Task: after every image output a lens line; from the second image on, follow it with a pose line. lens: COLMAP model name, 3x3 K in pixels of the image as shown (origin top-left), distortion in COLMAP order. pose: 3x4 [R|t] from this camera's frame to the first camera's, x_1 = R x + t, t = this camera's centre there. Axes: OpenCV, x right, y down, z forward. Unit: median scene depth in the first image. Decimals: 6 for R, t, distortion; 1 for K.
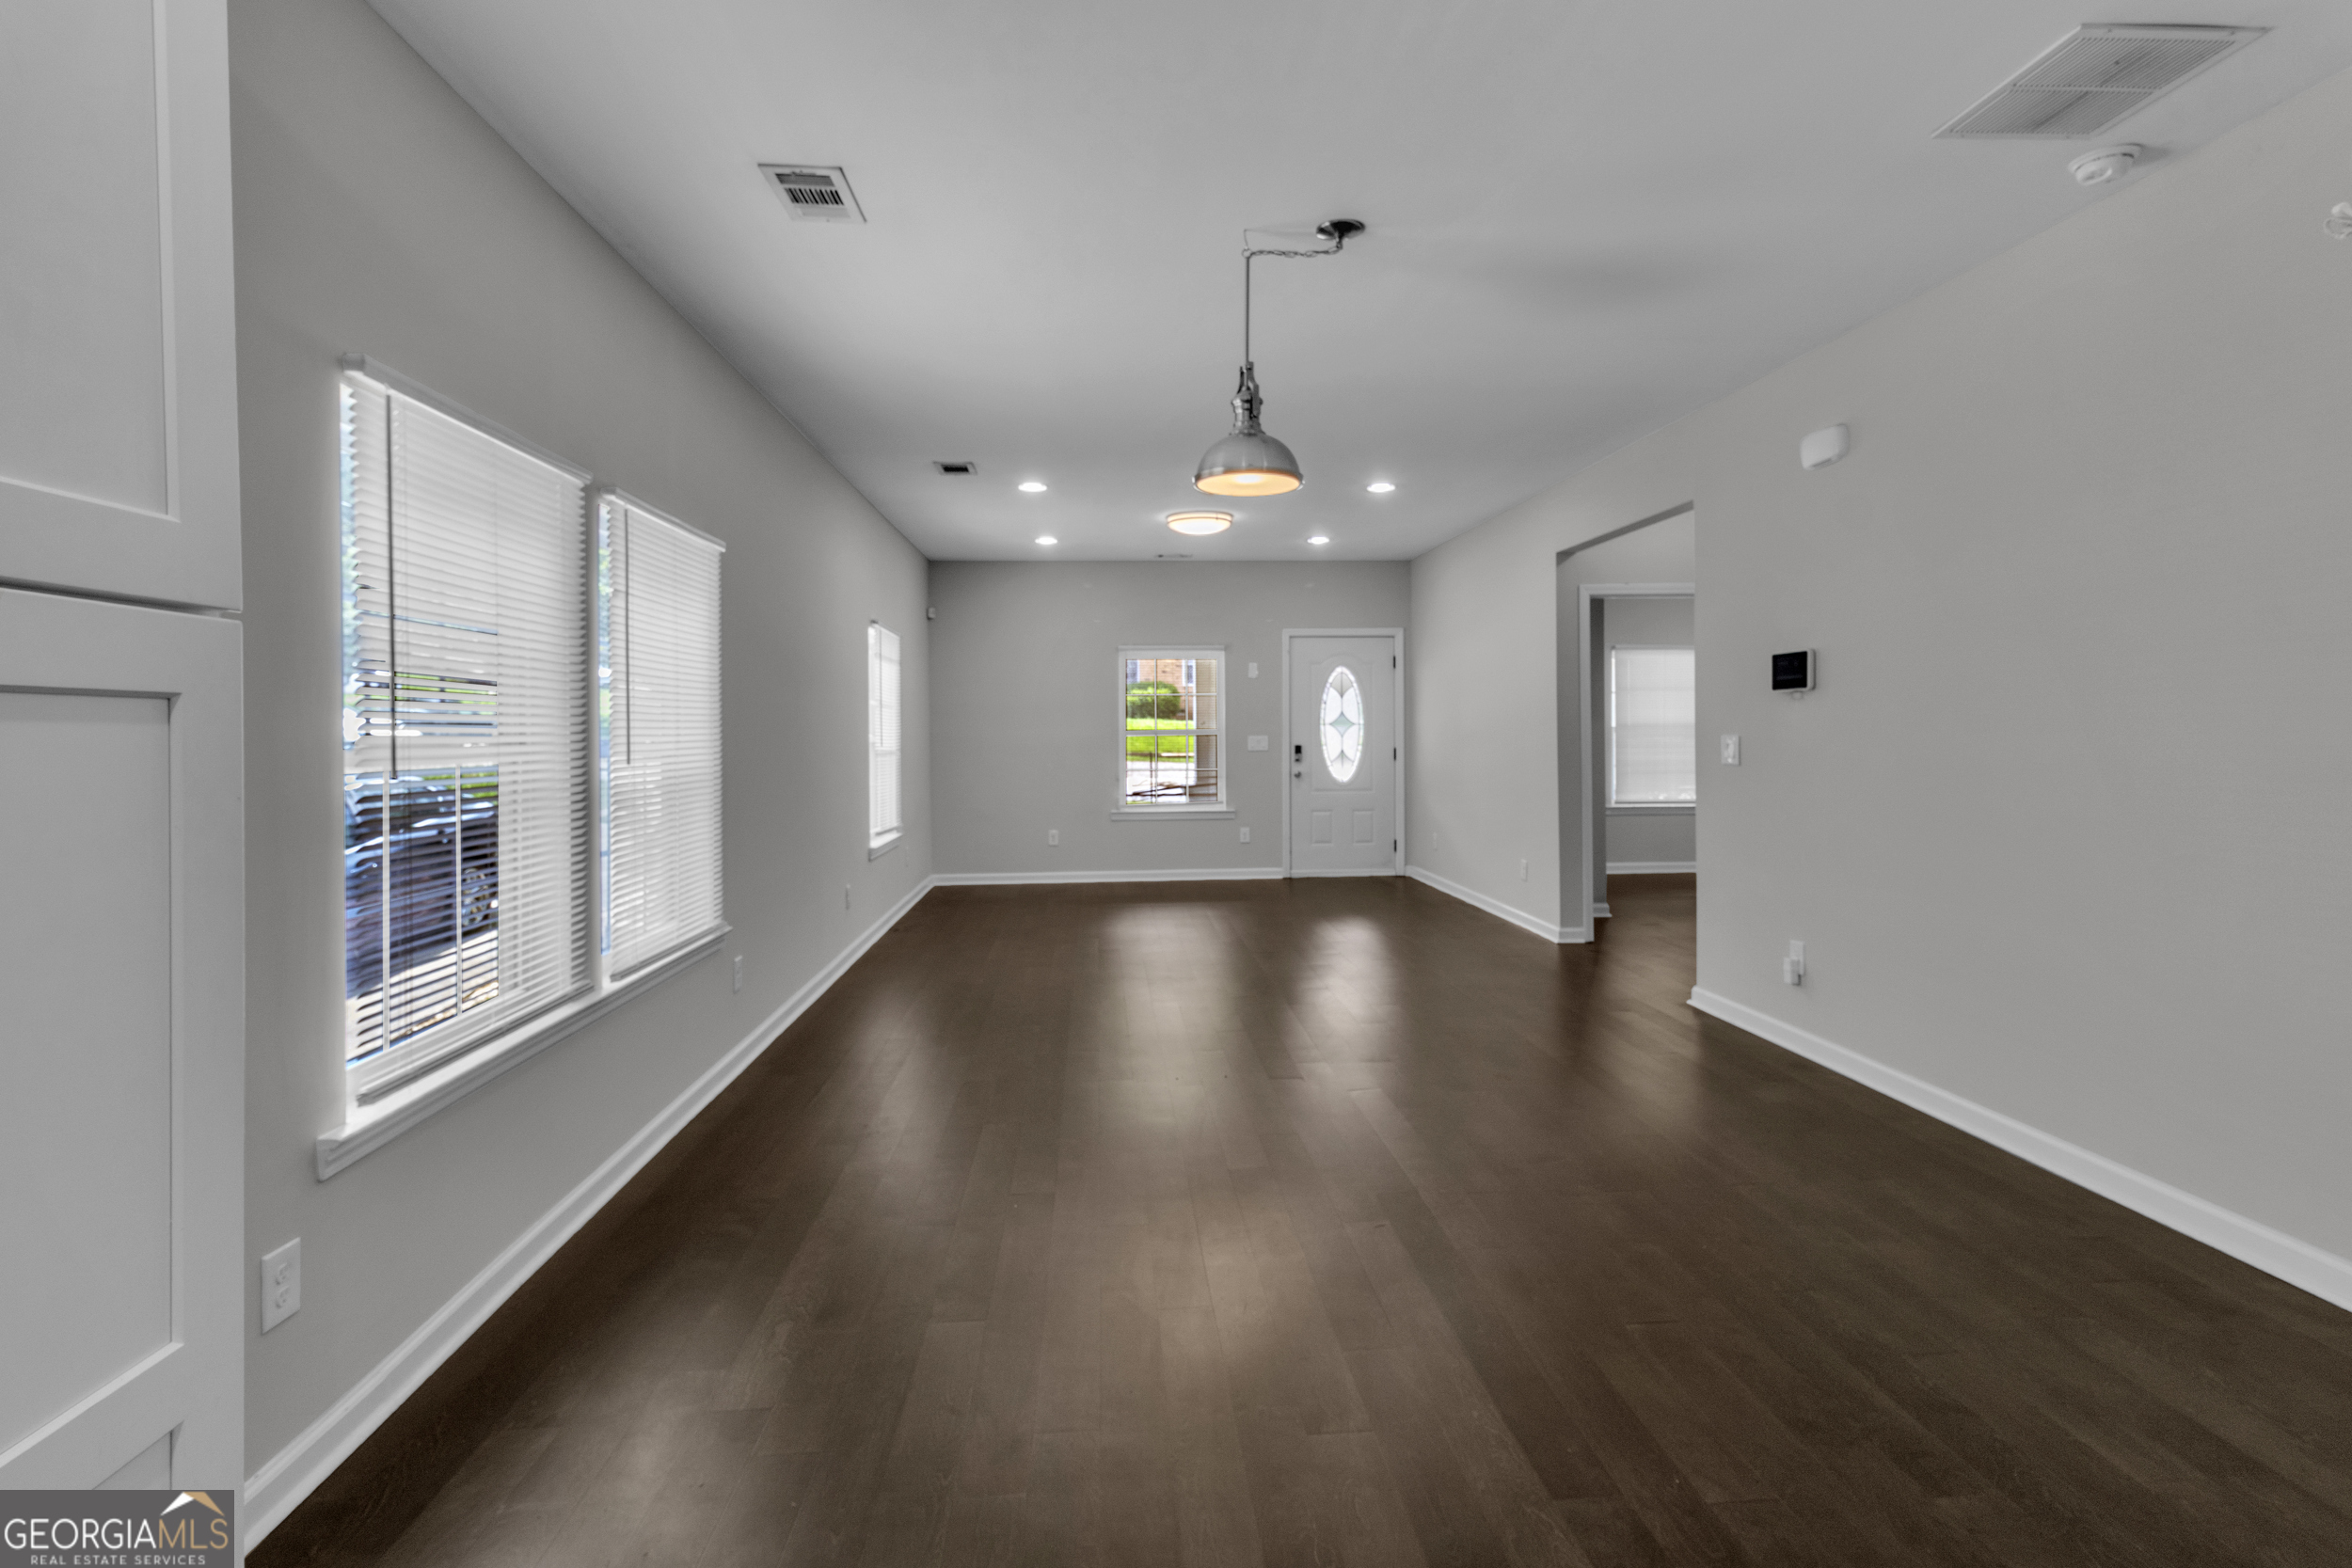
lens RADIAL K [[1104.7, 0, 1176.2], [0, 1104.7, 747.9], [0, 0, 1]] dist [0.001776, 0.000153]
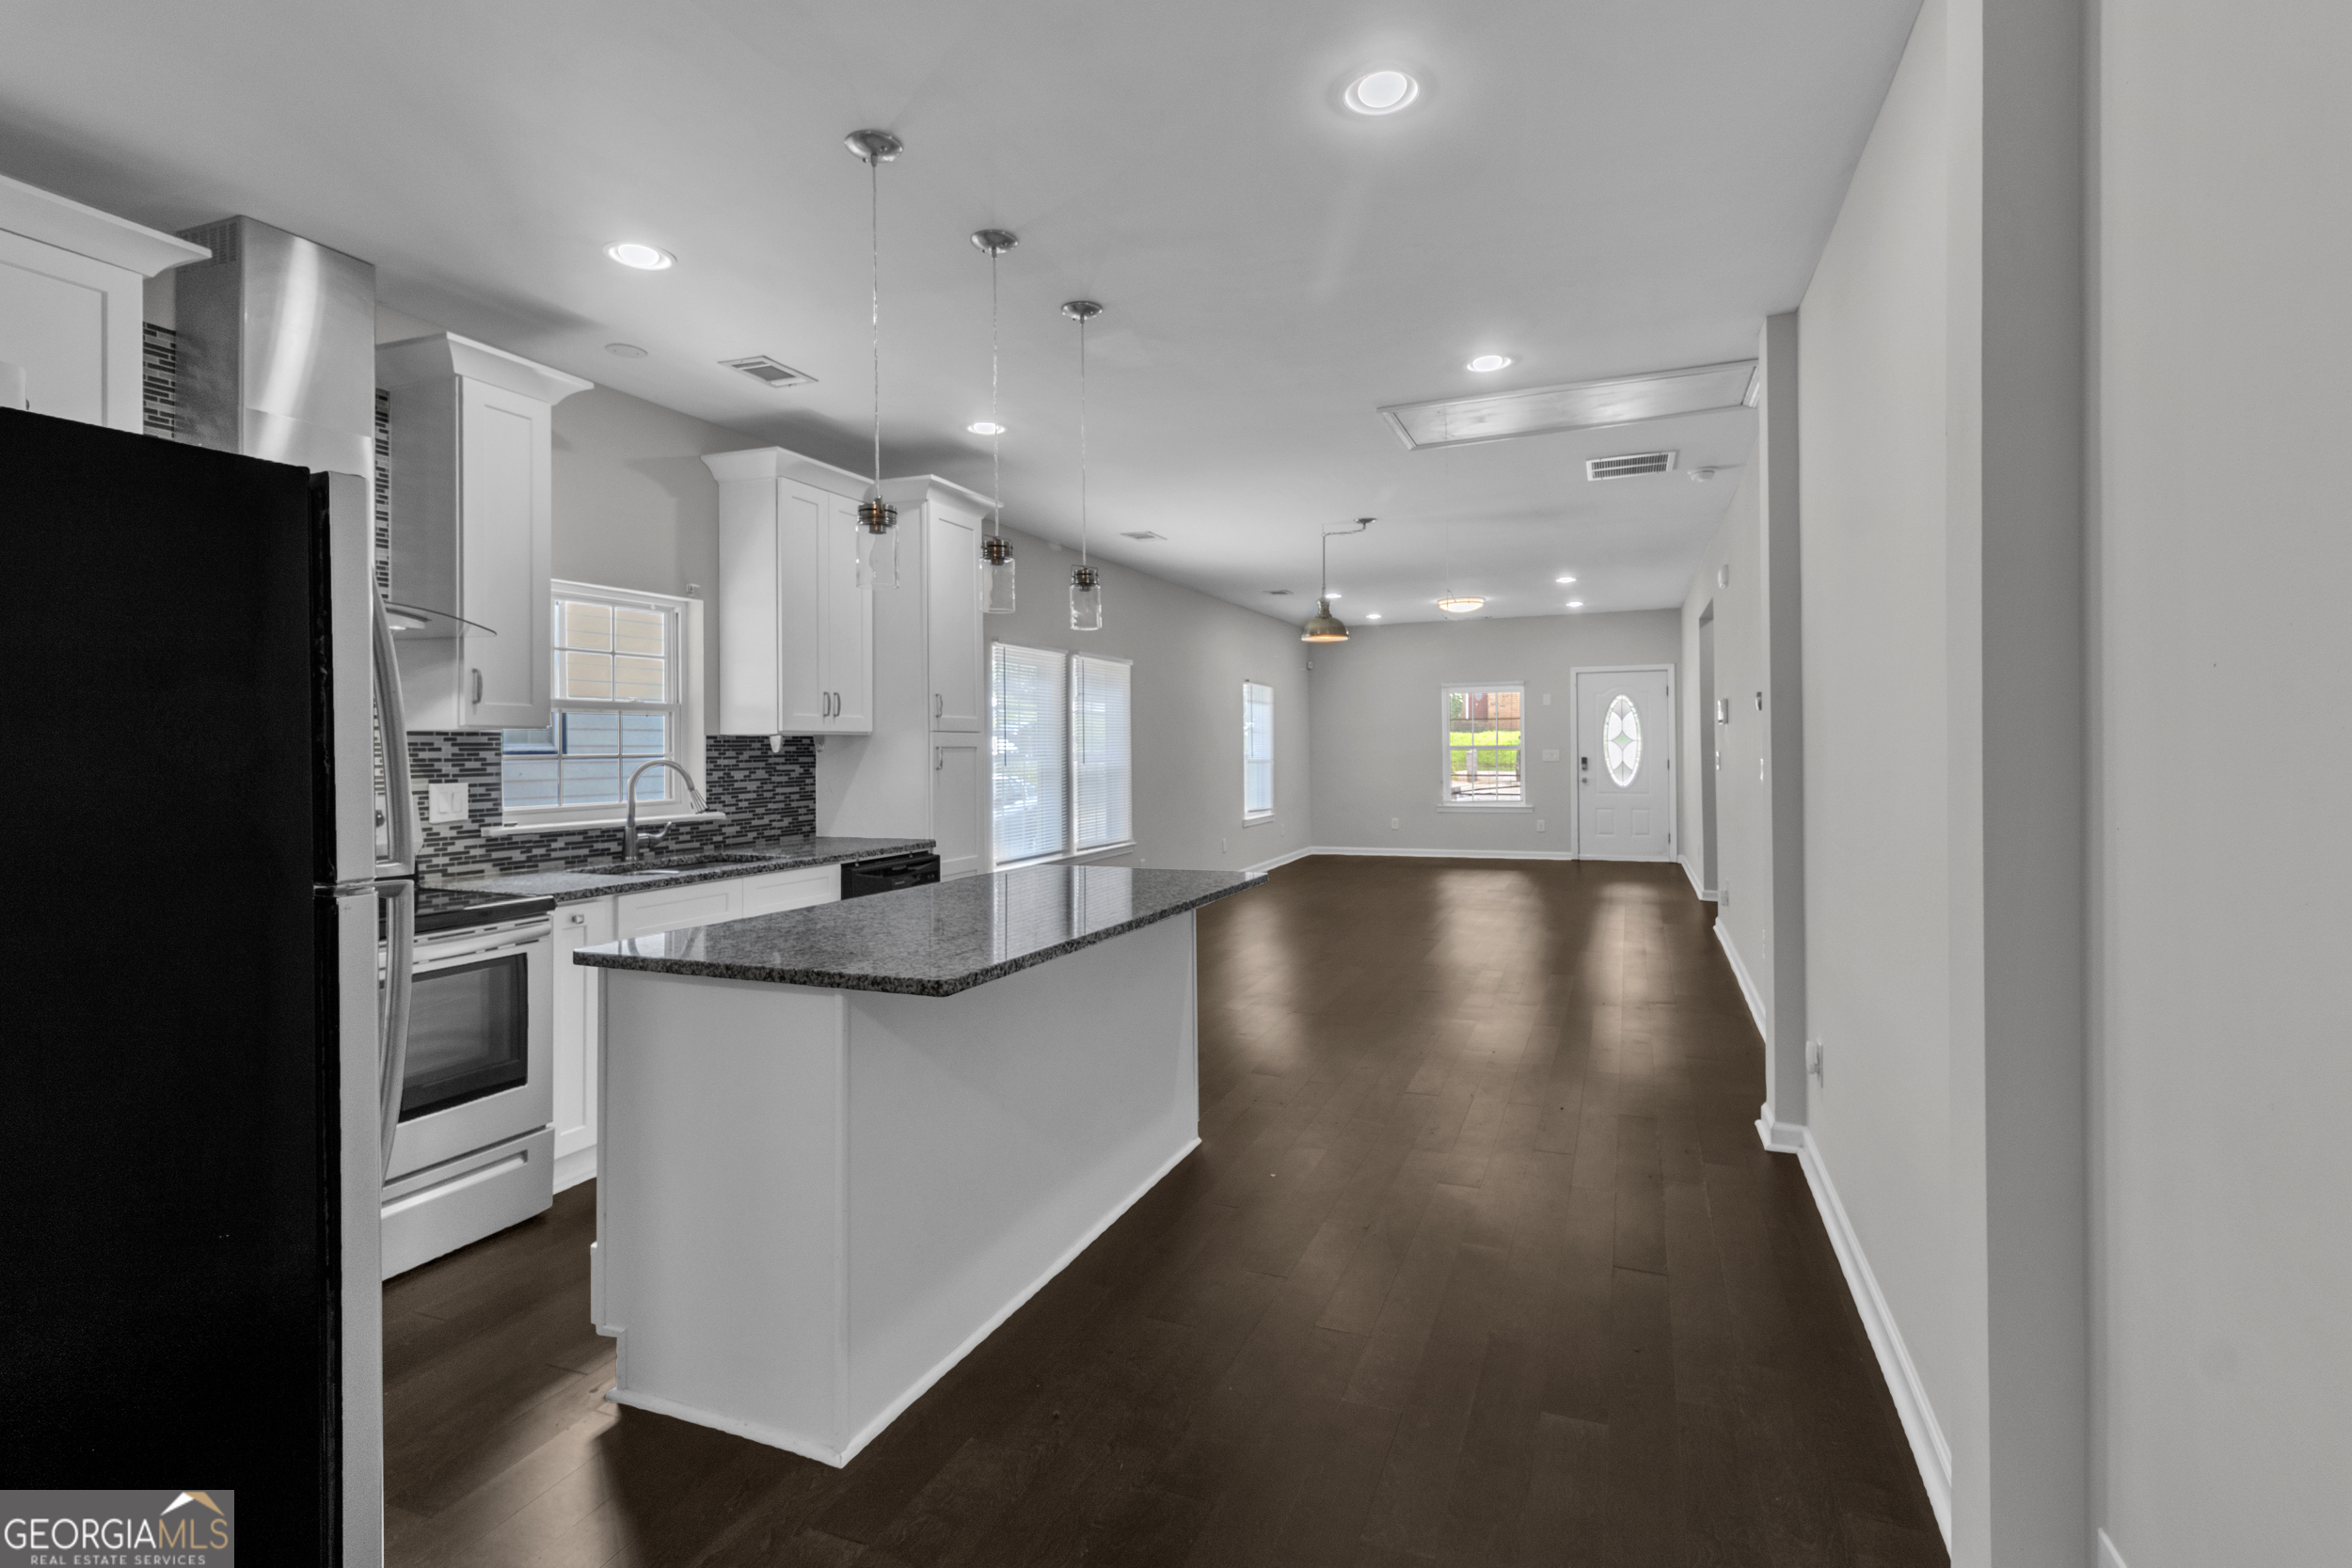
lens RADIAL K [[1104.7, 0, 1176.2], [0, 1104.7, 747.9], [0, 0, 1]] dist [0.001776, 0.000153]
pose [[0.896879, -0.002200, -0.442270, 0.256797], [-0.002802, 0.999939, -0.010656, 0.001792], [0.442267, 0.010796, 0.896819, -0.367979]]
